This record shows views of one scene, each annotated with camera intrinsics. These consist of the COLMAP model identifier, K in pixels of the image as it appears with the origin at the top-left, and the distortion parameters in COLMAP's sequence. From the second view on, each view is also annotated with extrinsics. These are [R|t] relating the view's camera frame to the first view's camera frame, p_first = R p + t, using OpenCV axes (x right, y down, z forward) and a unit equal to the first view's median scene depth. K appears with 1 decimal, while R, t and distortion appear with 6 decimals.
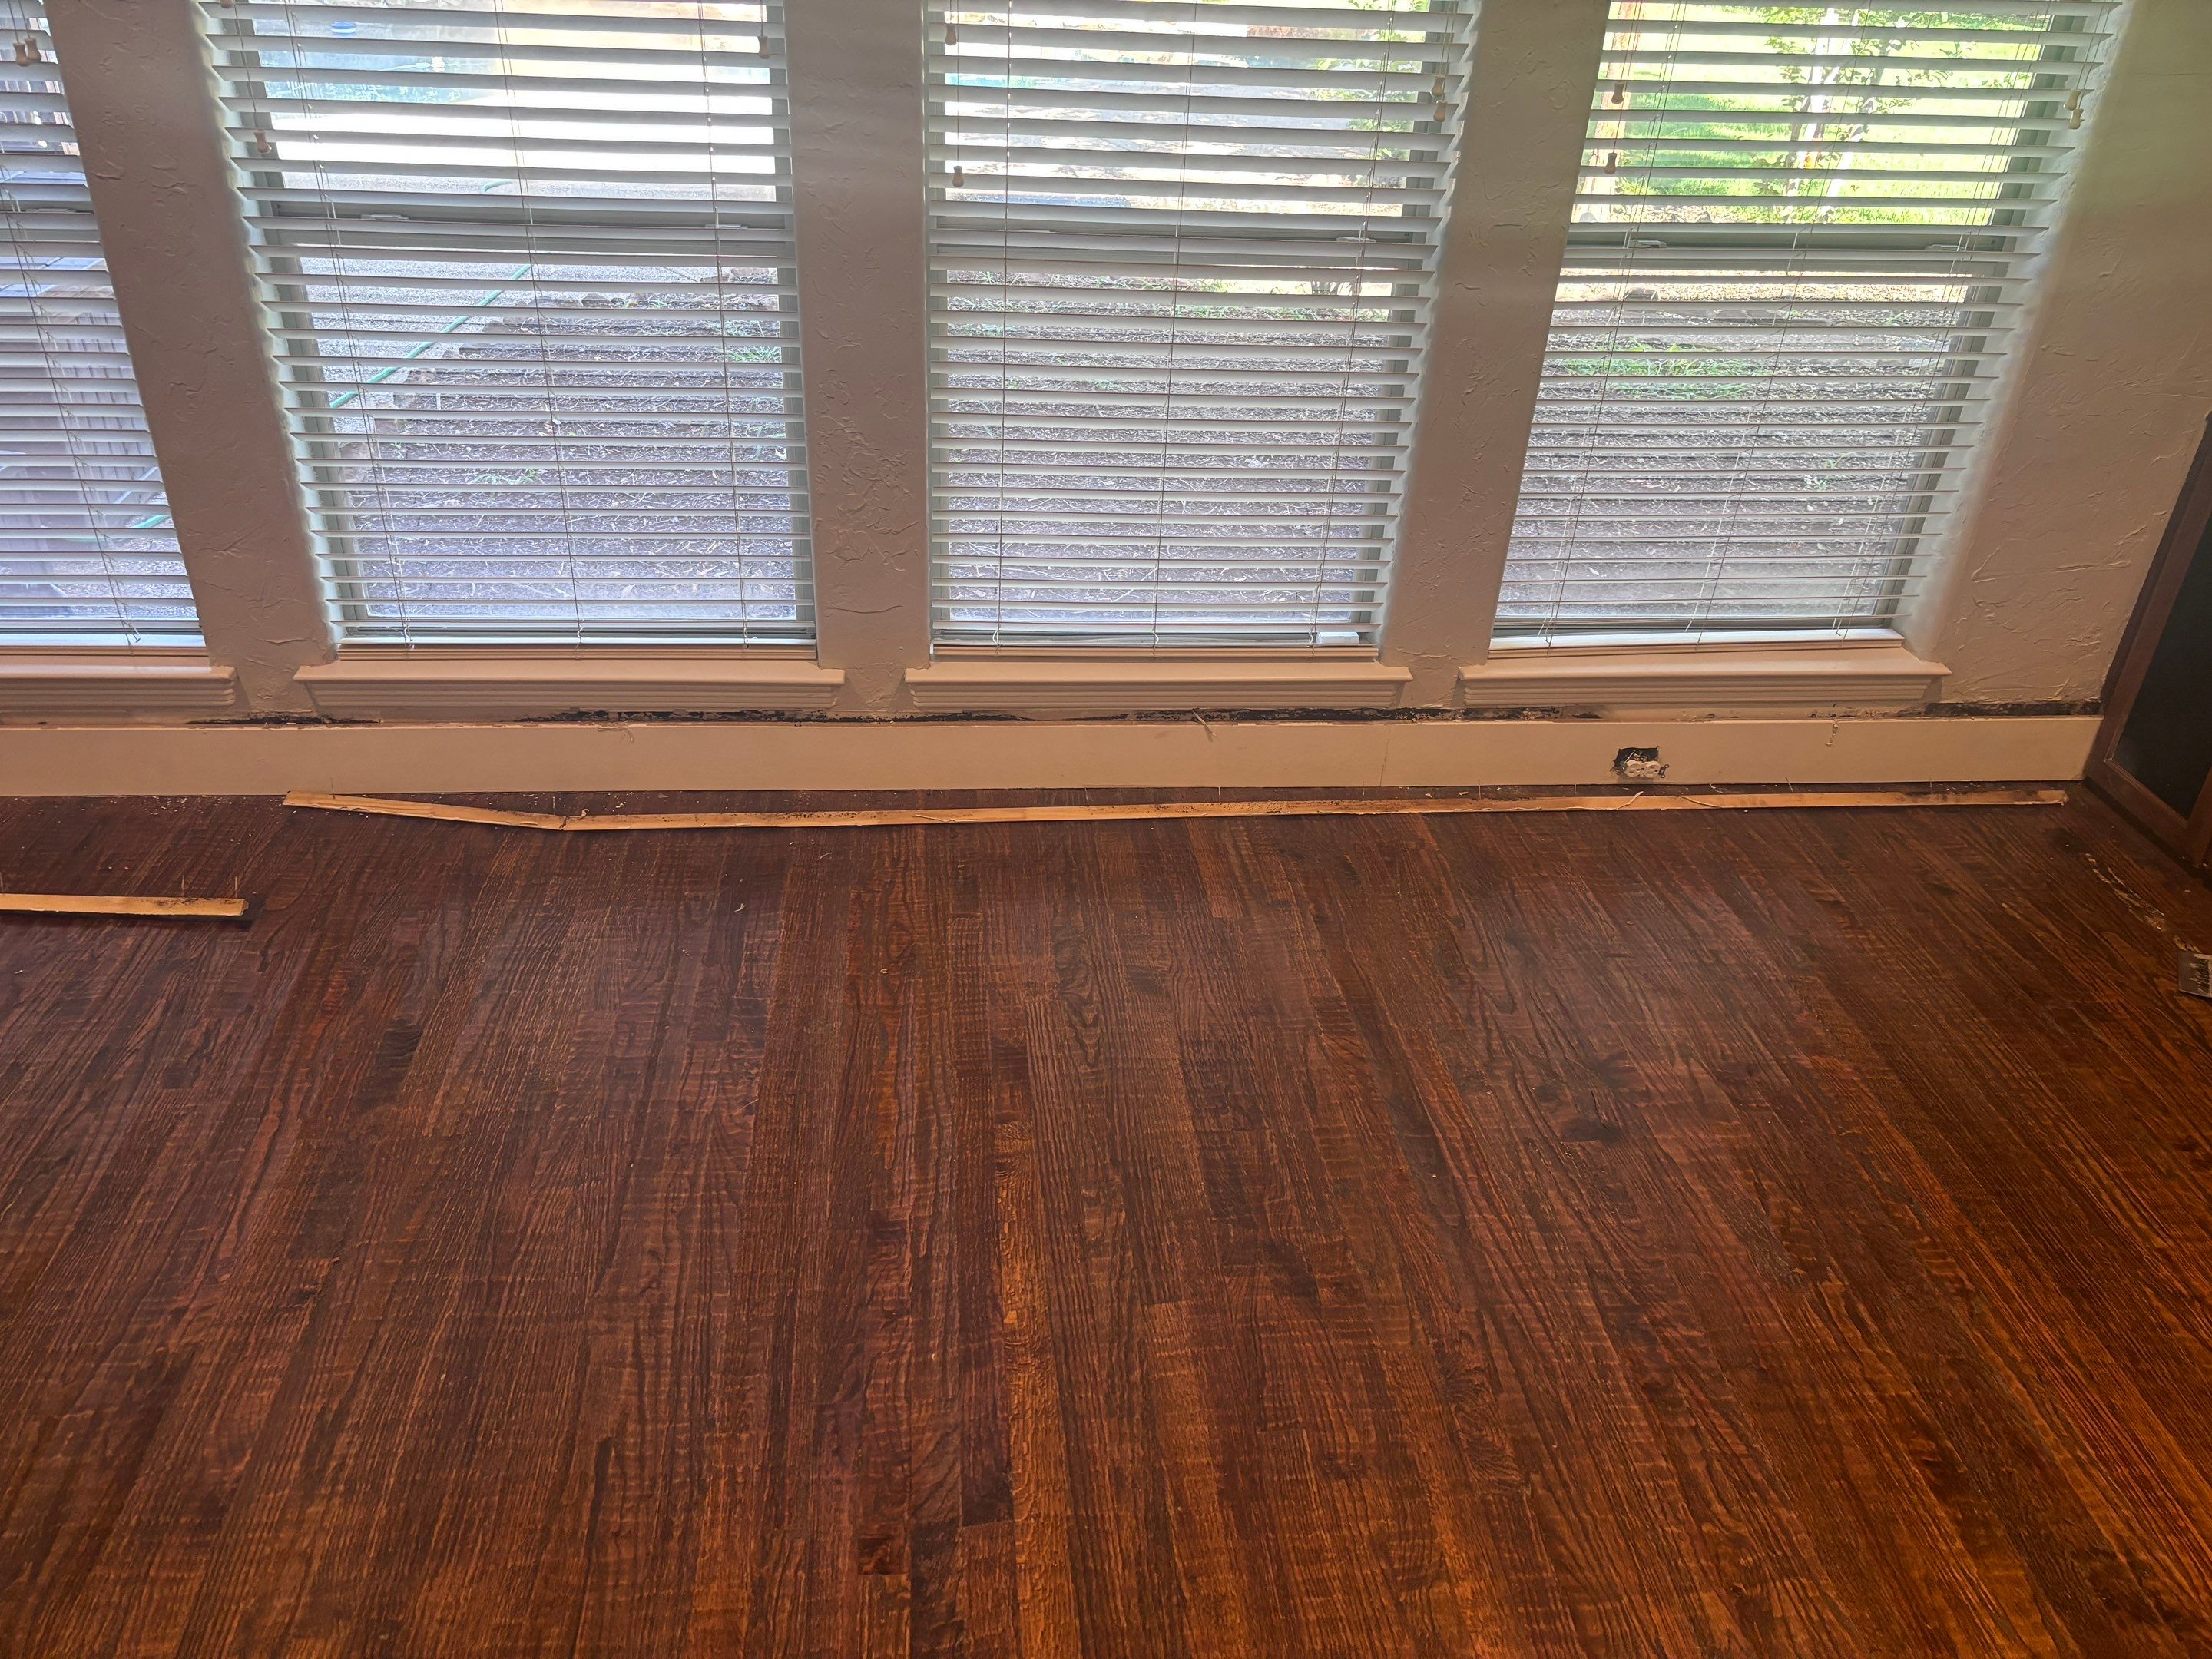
lens RADIAL K [[1651.6, 0, 1090.9], [0, 1651.6, 839.0], [0, 0, 1]] dist [0.047982, -0.053864]
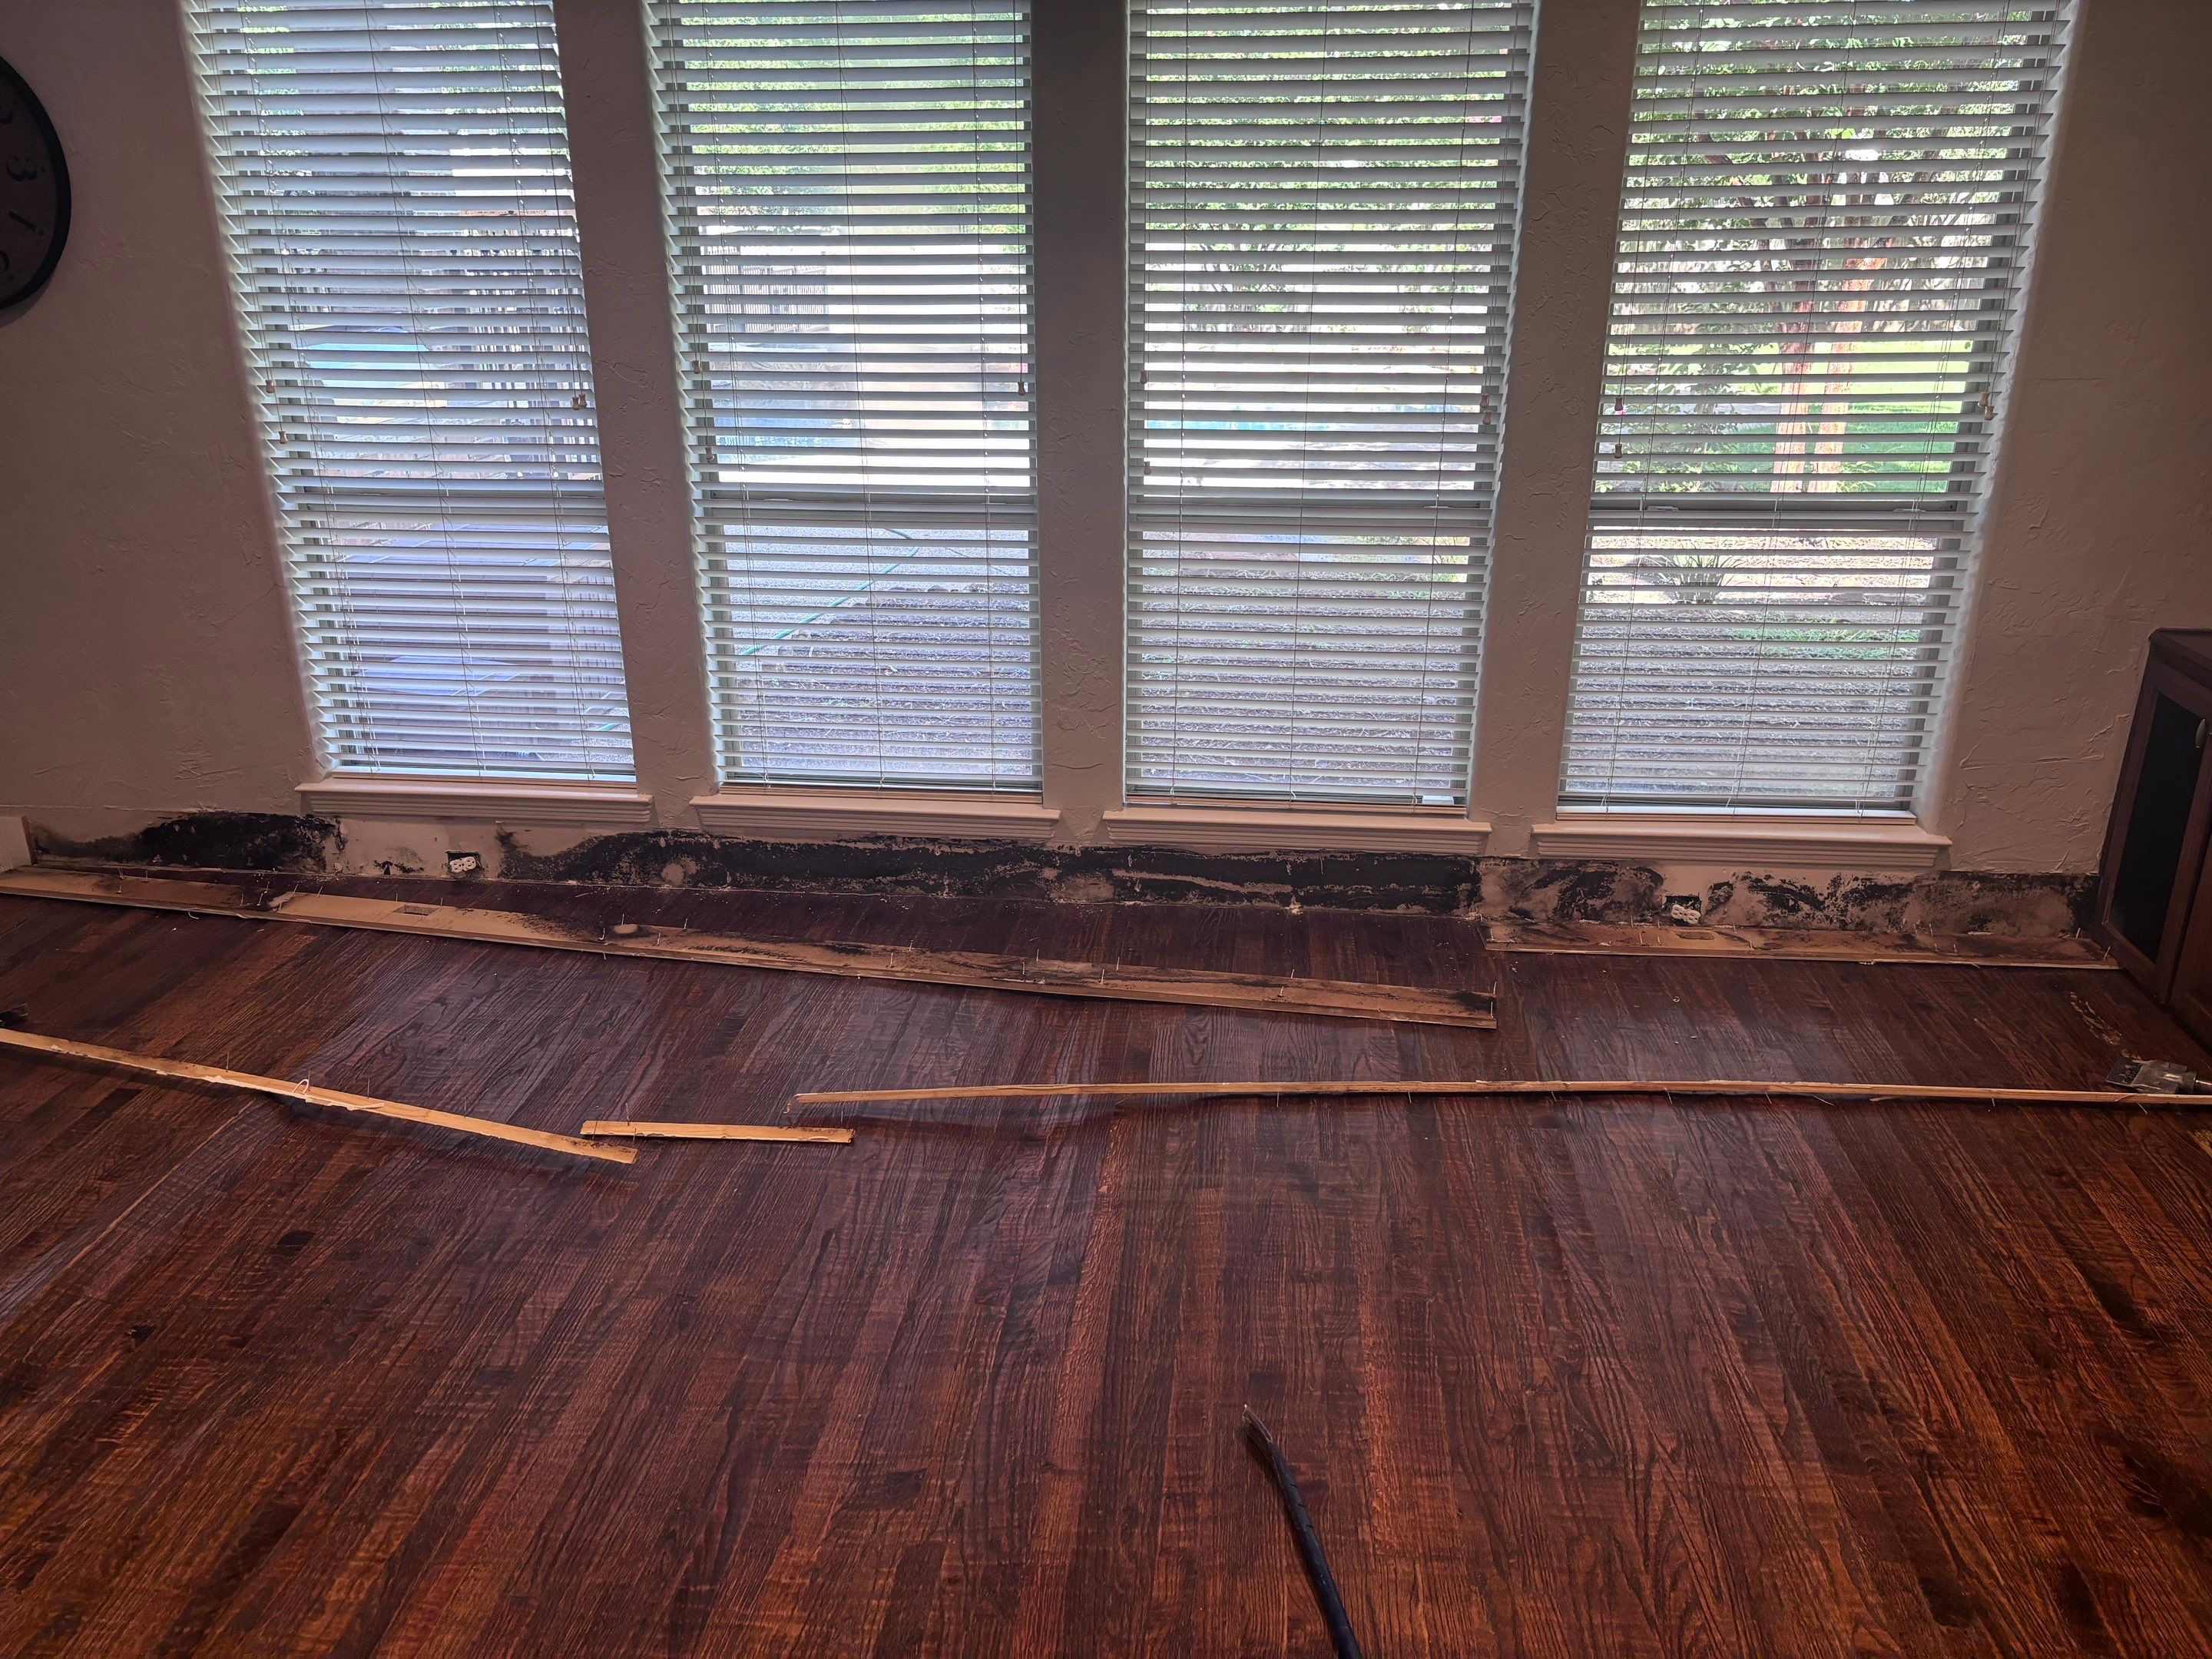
lens RADIAL K [[1651.6, 0, 1107.0], [0, 1651.6, 834.7], [0, 0, 1]] dist [0.047982, -0.053864]
pose [[0.981205, 0.025893, -0.191224, 0.172661], [-0.061326, 0.981425, -0.181783, 0.188446], [0.182965, 0.190093, 0.964566, -0.356516]]
